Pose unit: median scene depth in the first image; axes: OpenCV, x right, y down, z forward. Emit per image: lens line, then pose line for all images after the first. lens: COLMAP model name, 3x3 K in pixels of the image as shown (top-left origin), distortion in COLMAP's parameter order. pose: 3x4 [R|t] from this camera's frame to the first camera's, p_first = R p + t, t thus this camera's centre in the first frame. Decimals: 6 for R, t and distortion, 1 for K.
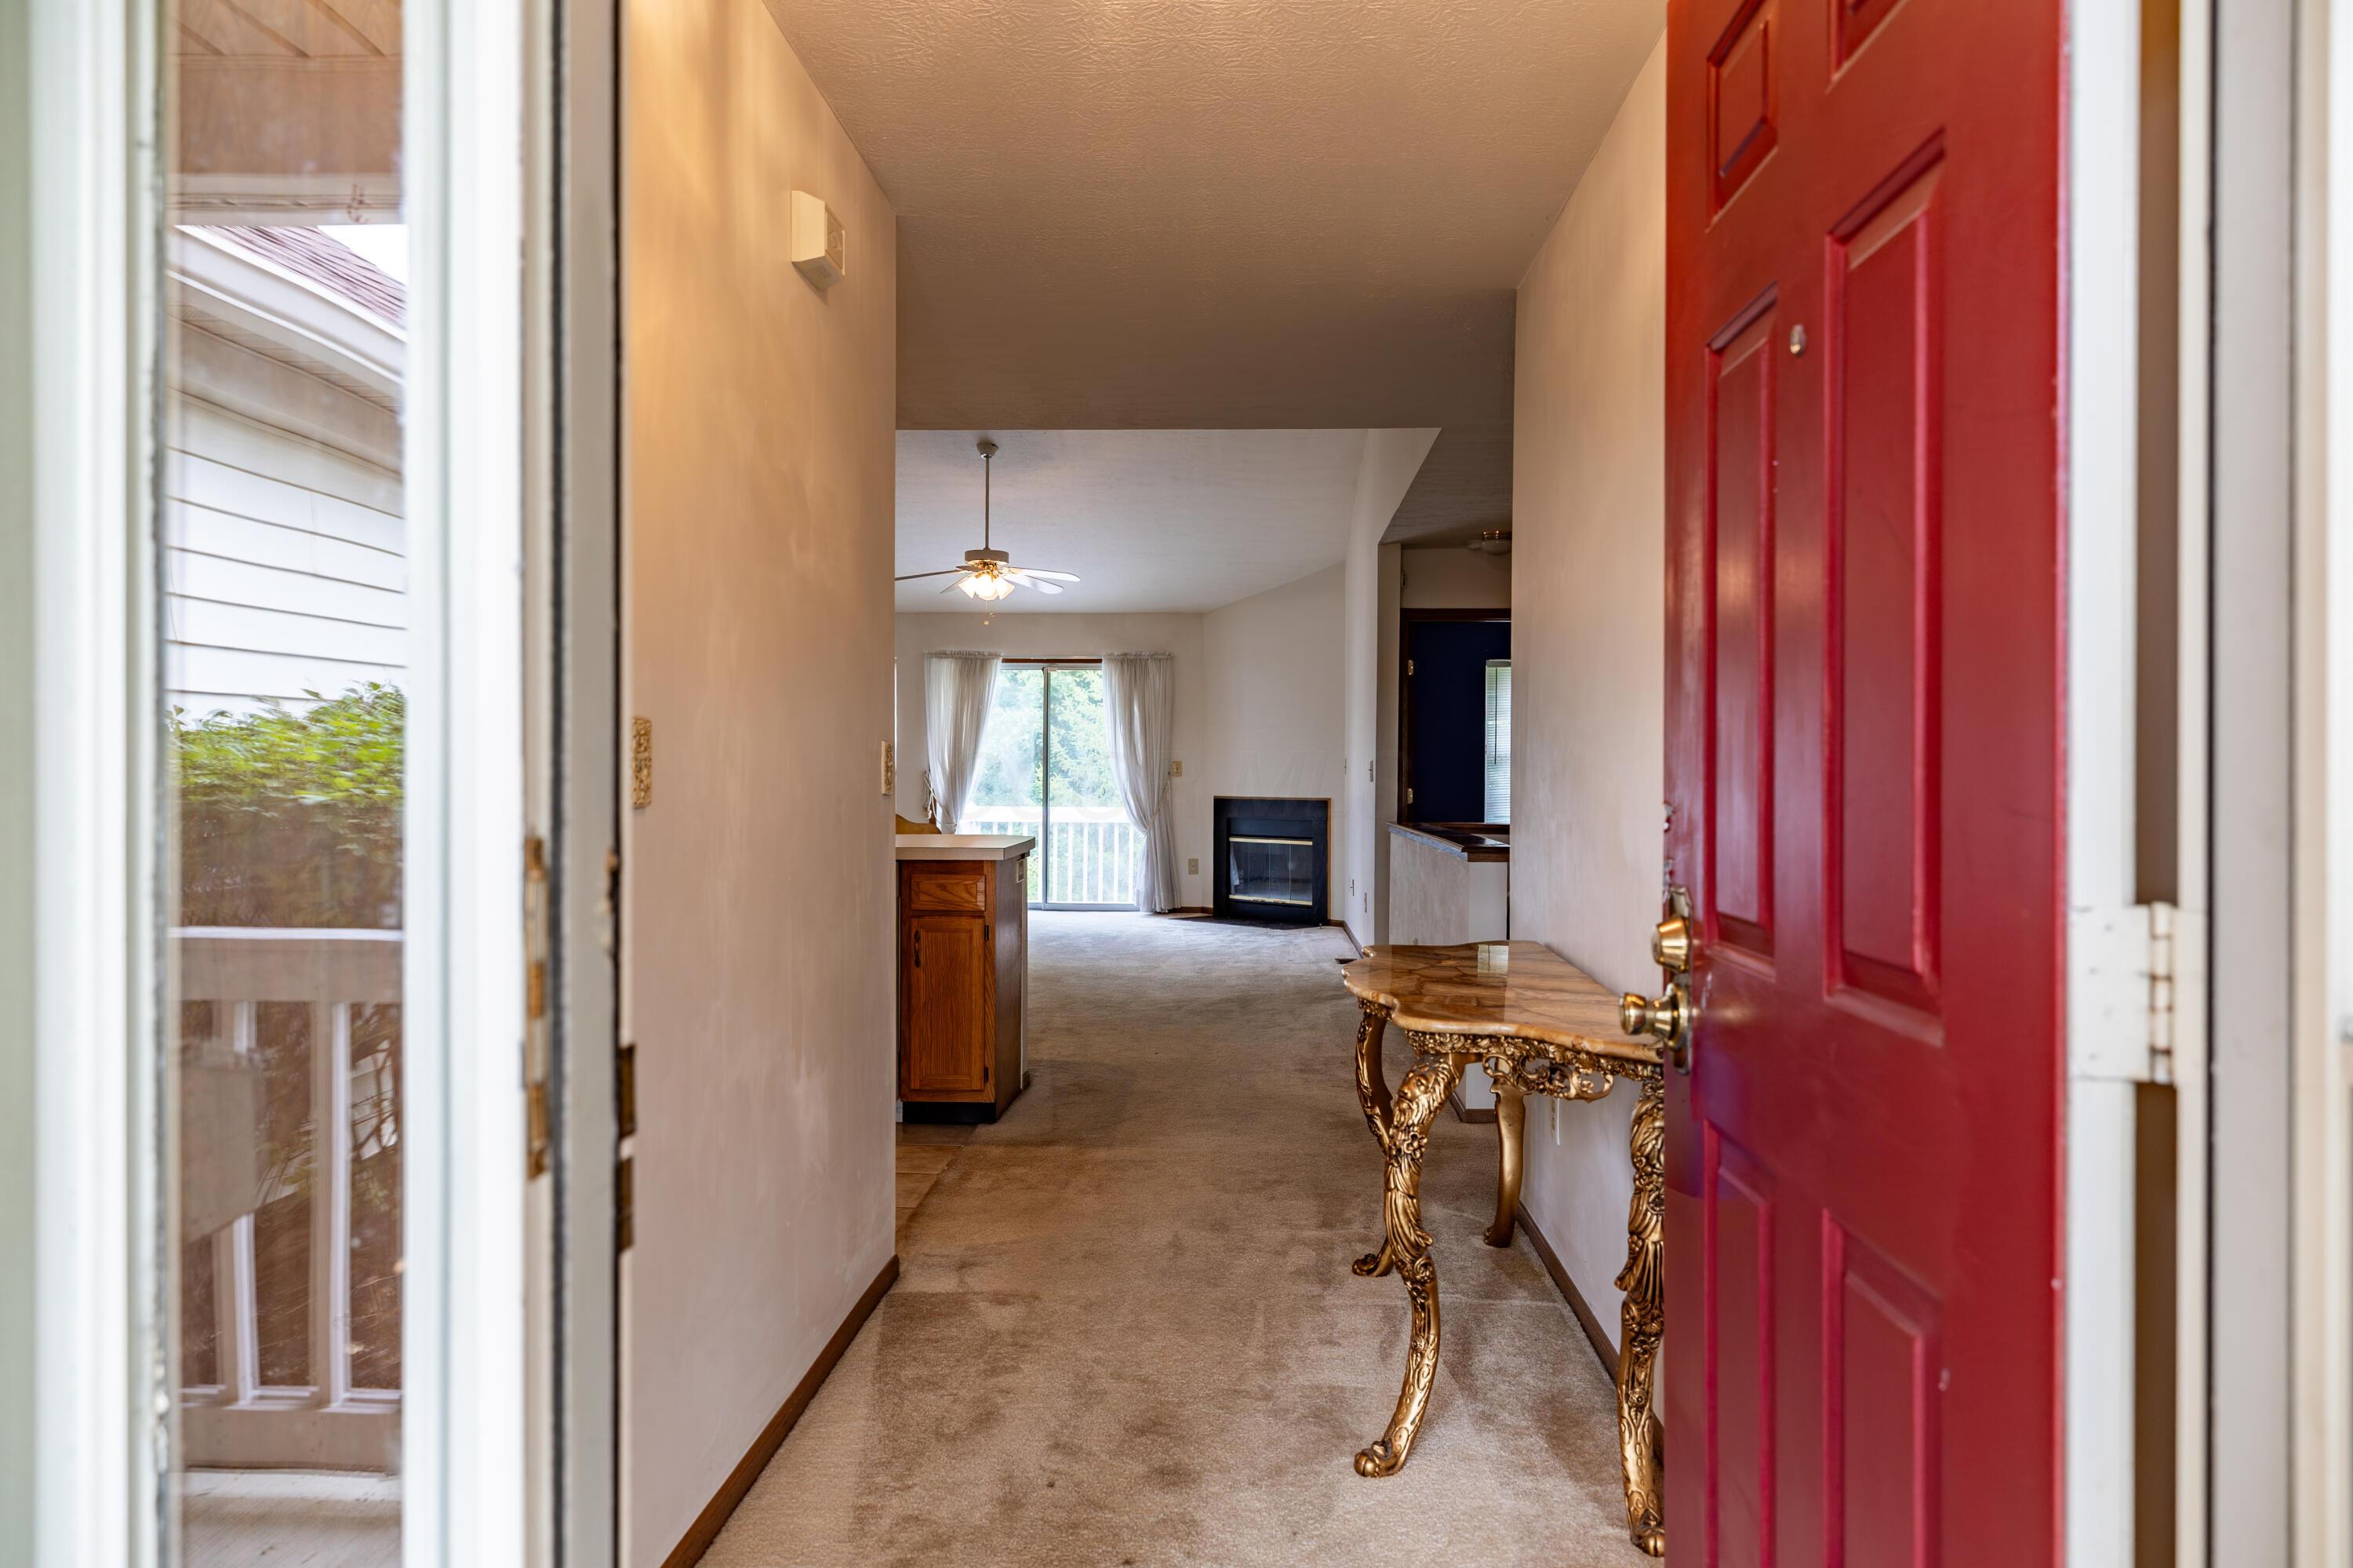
lens RADIAL K [[1622.1, 0, 1219.3], [0, 1622.1, 769.7], [0, 0, 1]] dist [0.013776, -0.008771]
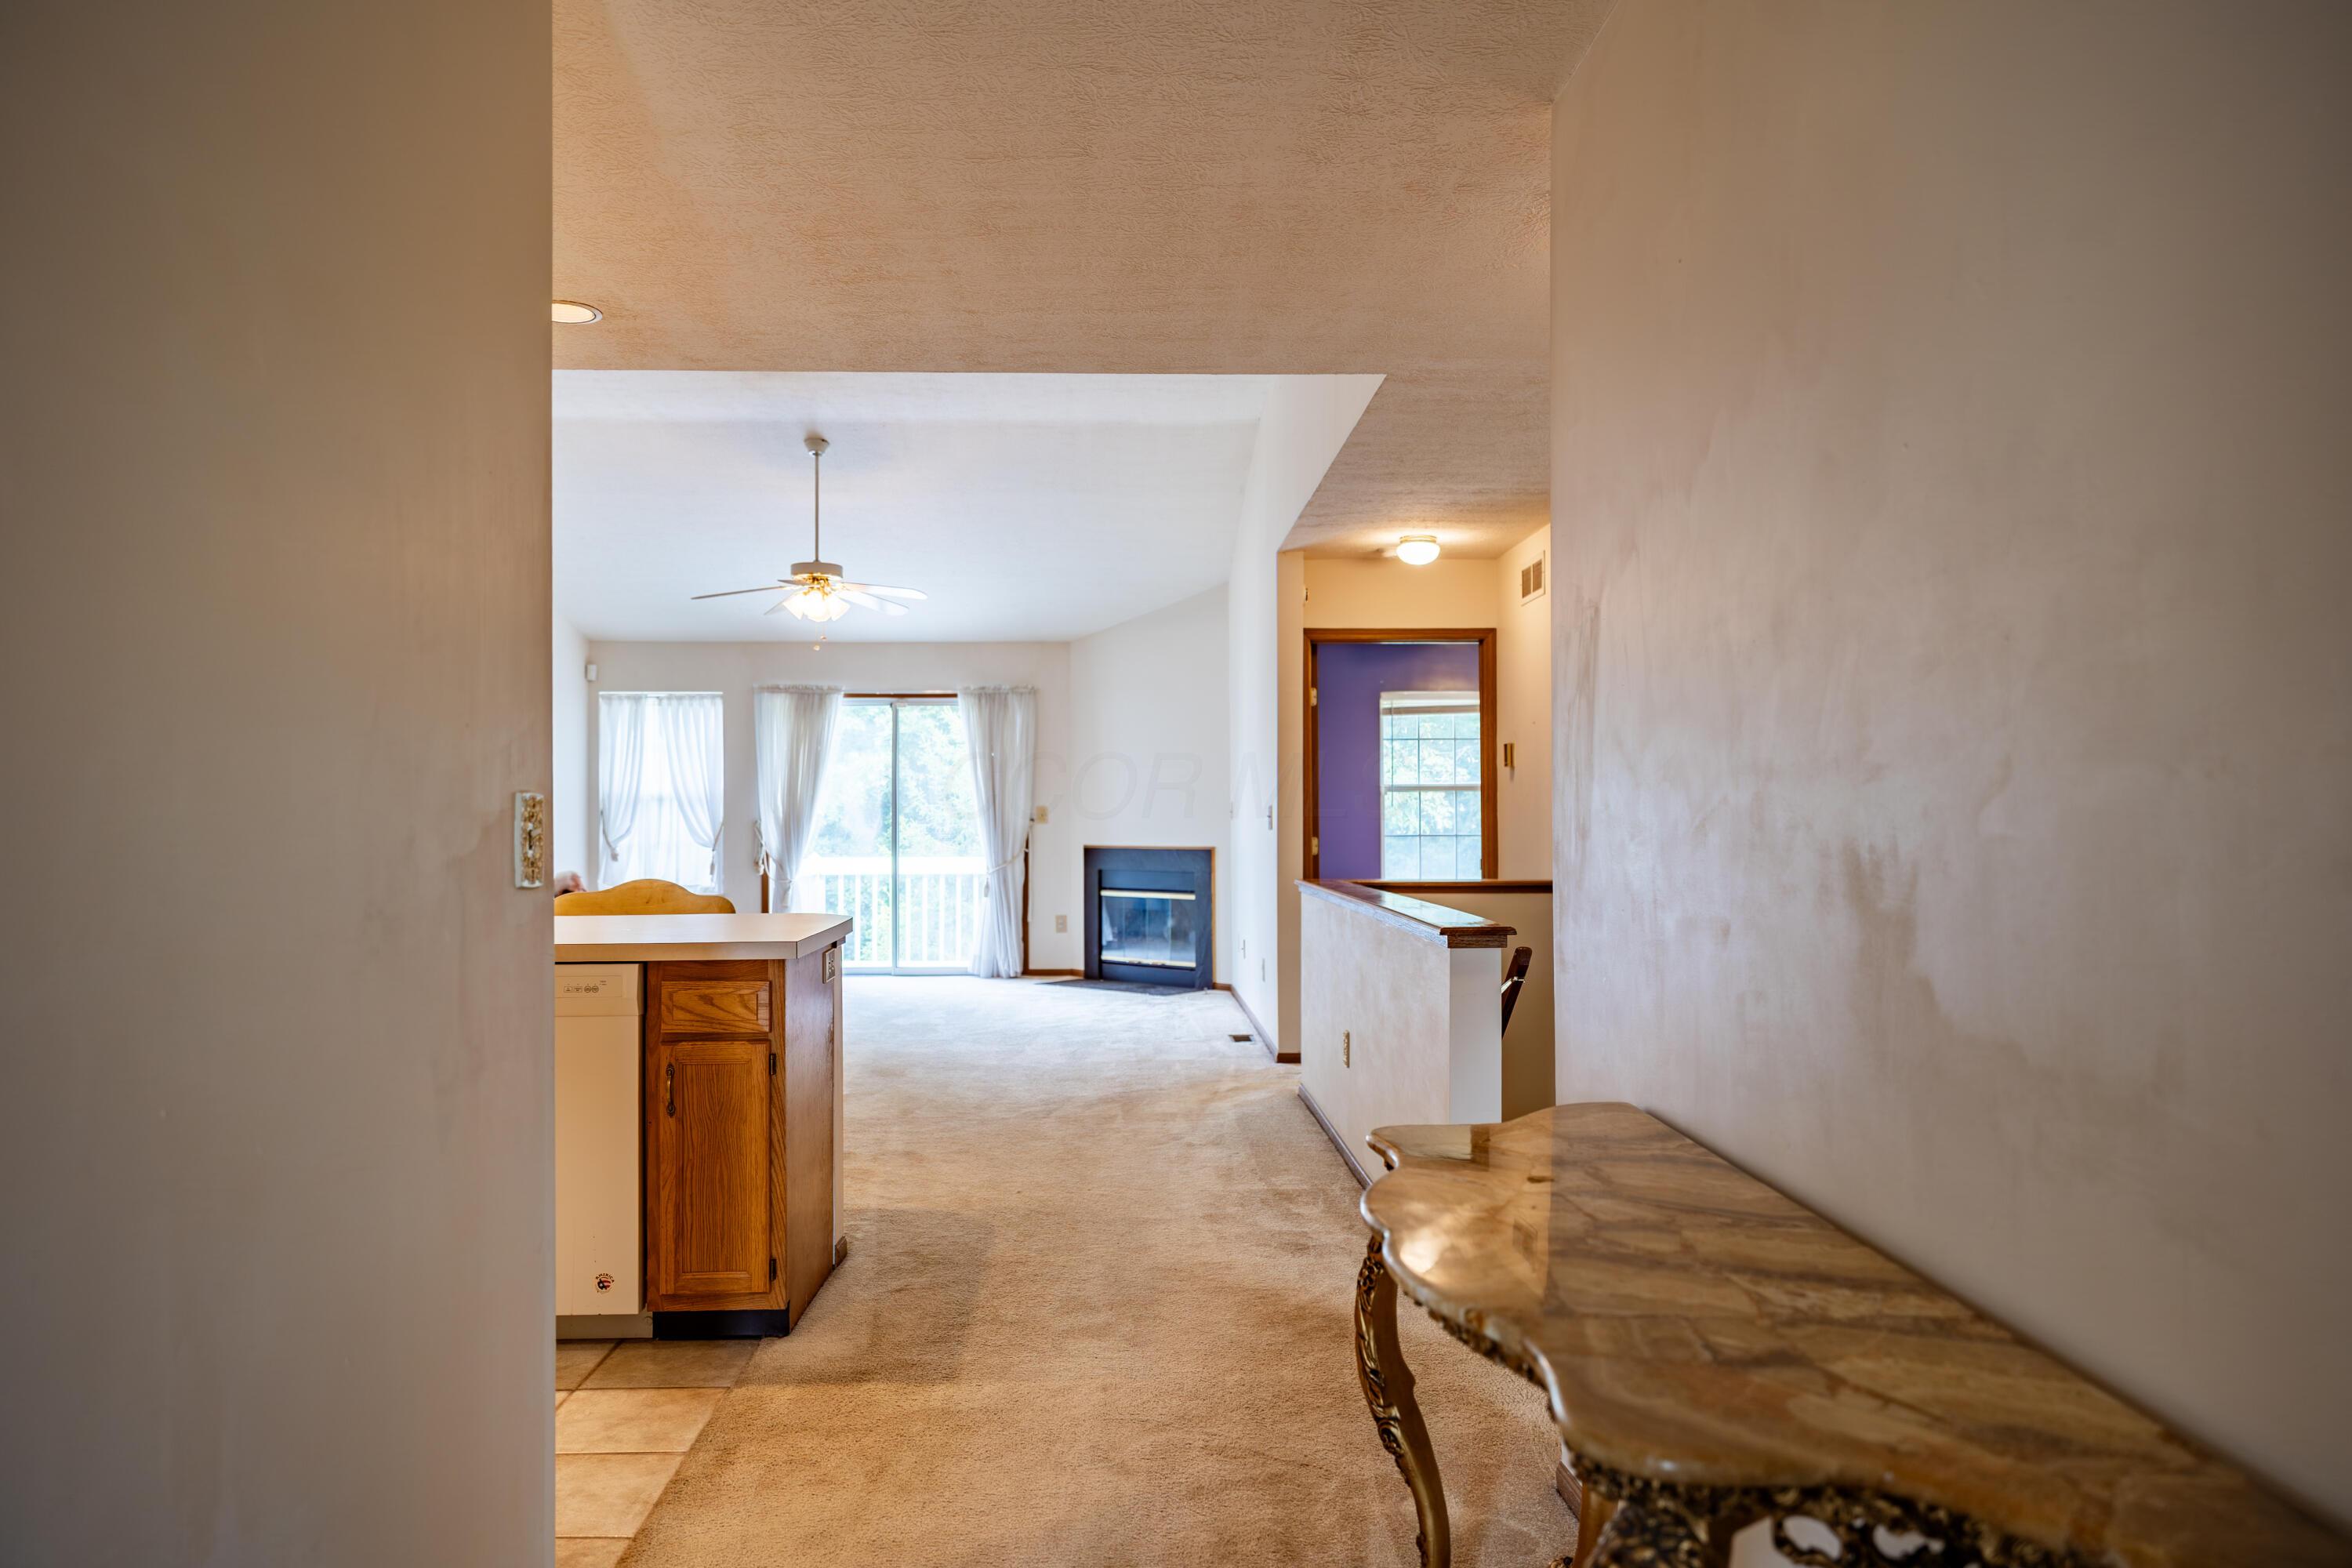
lens RADIAL K [[1621.4, 0, 1196.4], [0, 1621.4, 790.5], [0, 0, 1]] dist [0.013776, -0.008771]
pose [[0.997538, -0.008997, 0.069544, -0.003840], [0.009890, 0.999873, -0.012506, -0.002423], [-0.069423, 0.013163, 0.997500, 0.118842]]
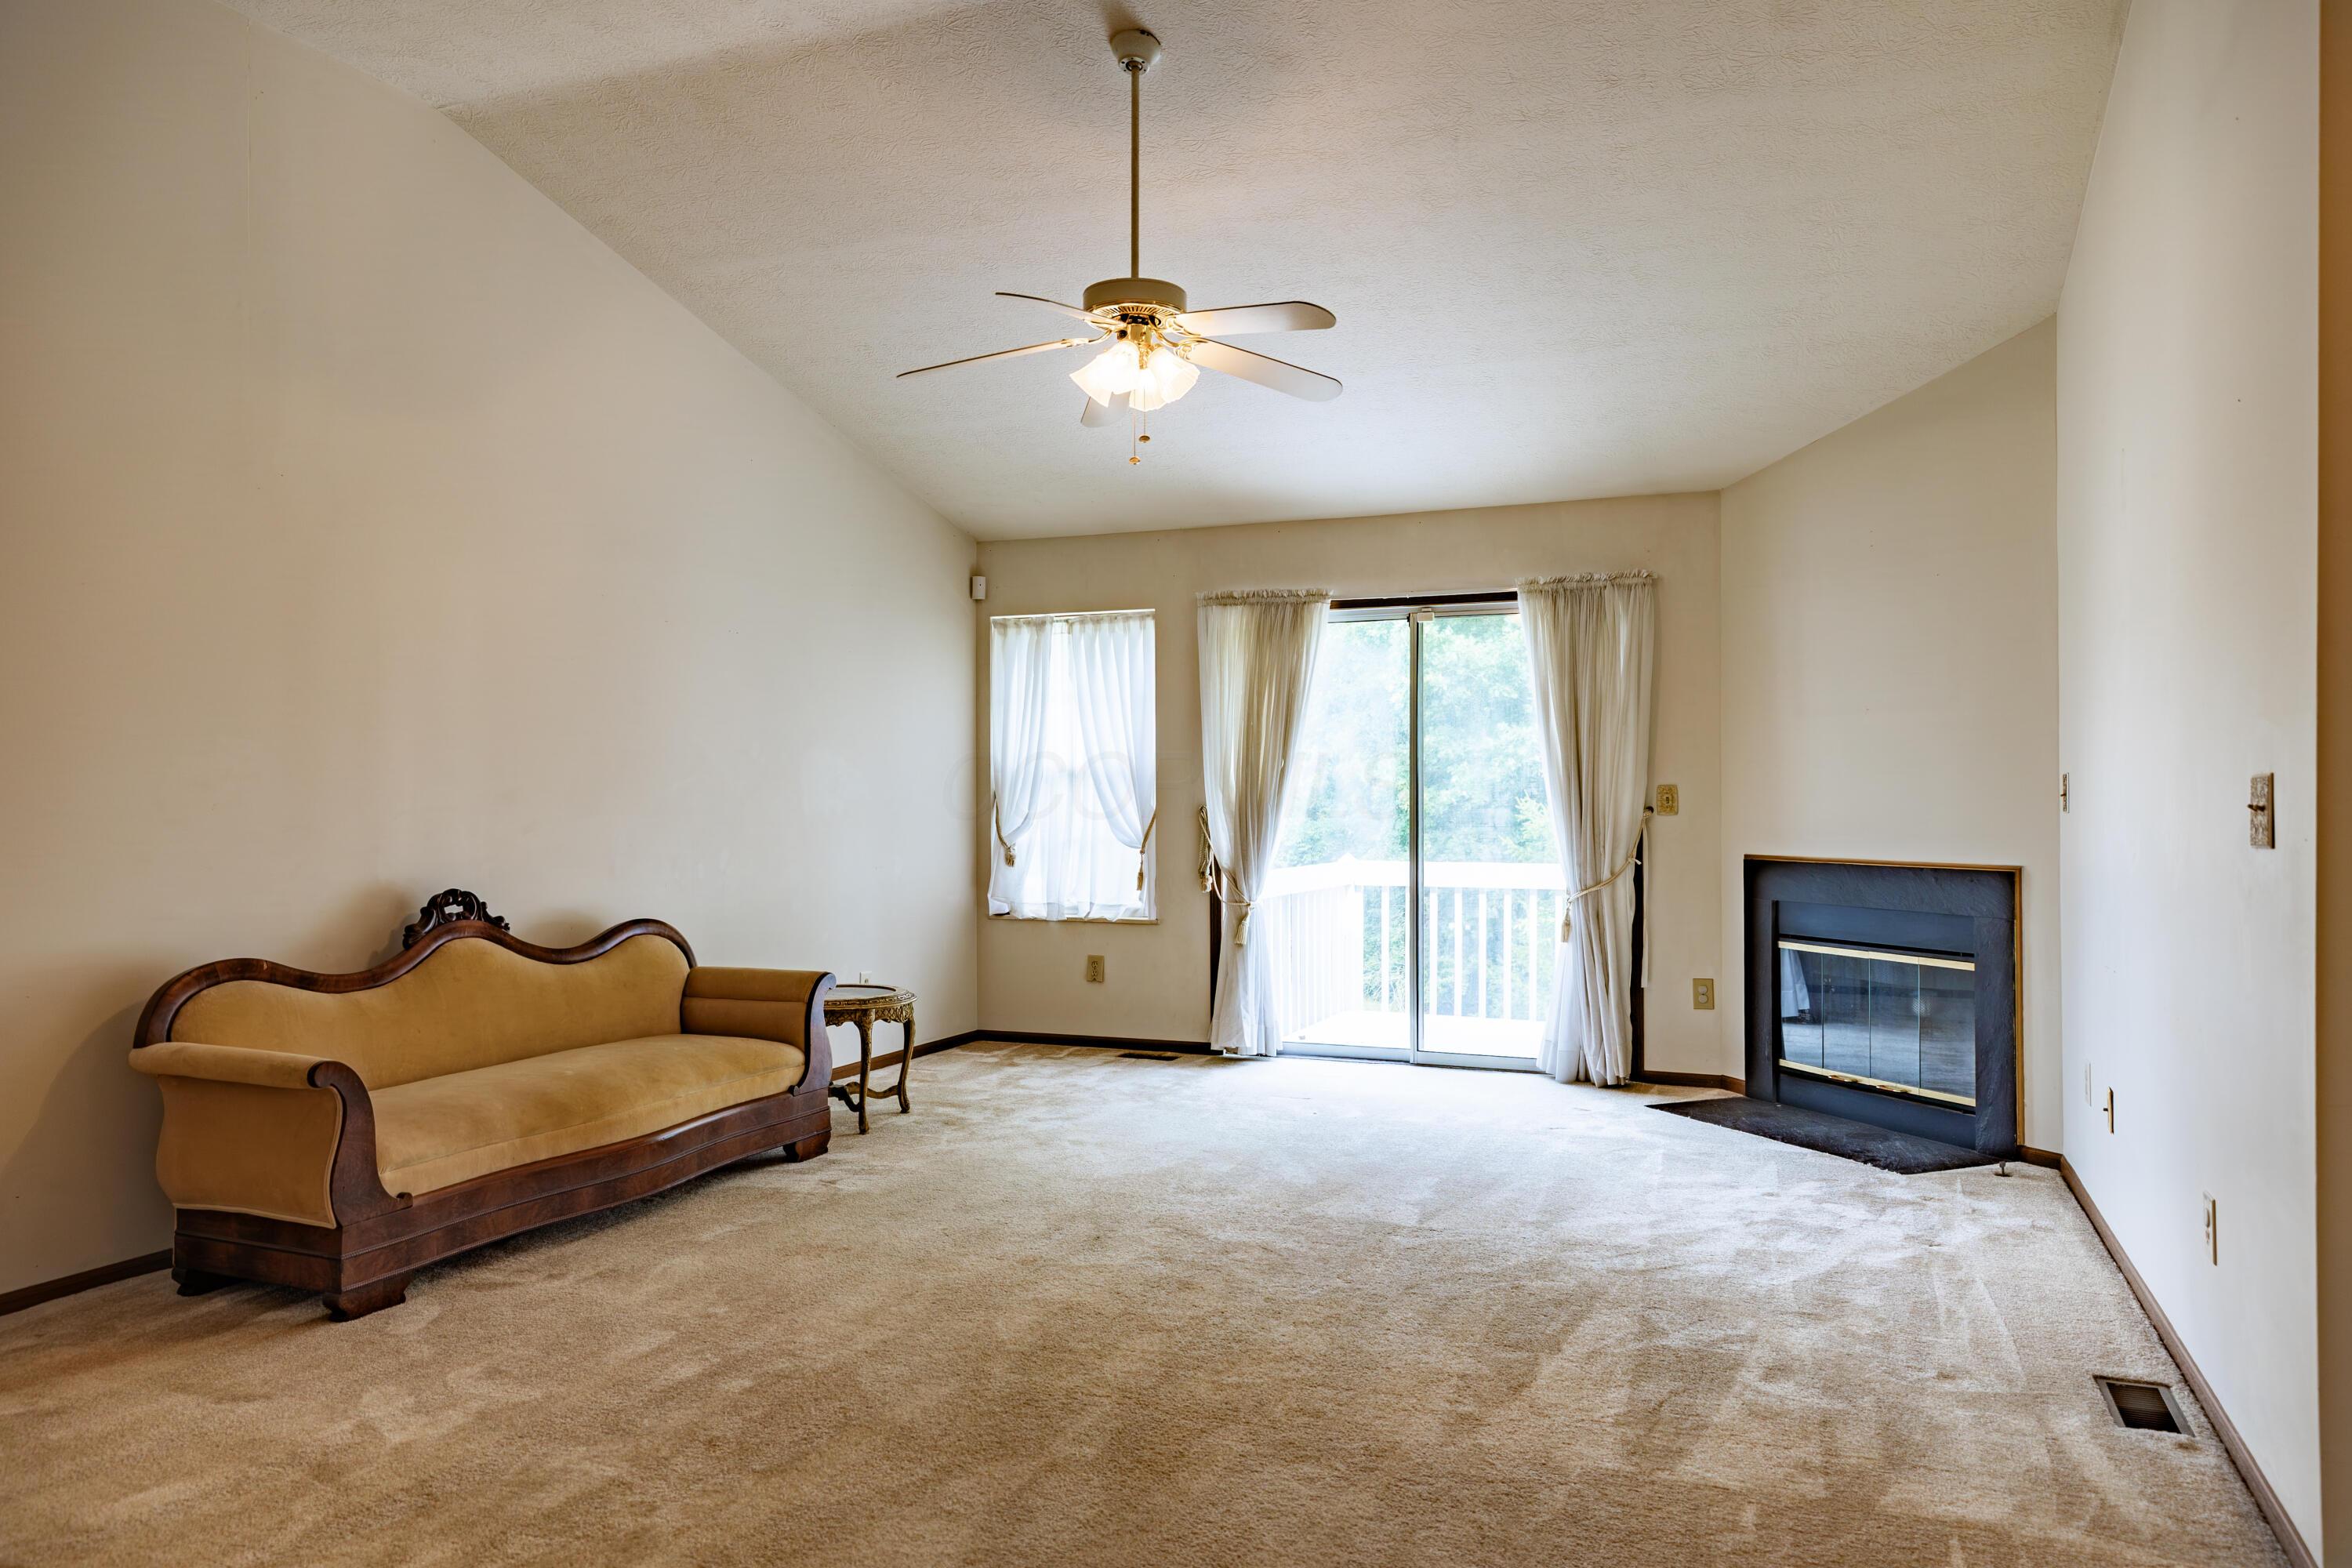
lens RADIAL K [[1621.4, 0, 1162.0], [0, 1621.4, 784.0], [0, 0, 1]] dist [0.013776, -0.008771]
pose [[0.929181, -0.009683, -0.369497, 0.017274], [0.005237, 0.999901, -0.013036, 0.000209], [0.369587, 0.010178, 0.929140, 0.554734]]
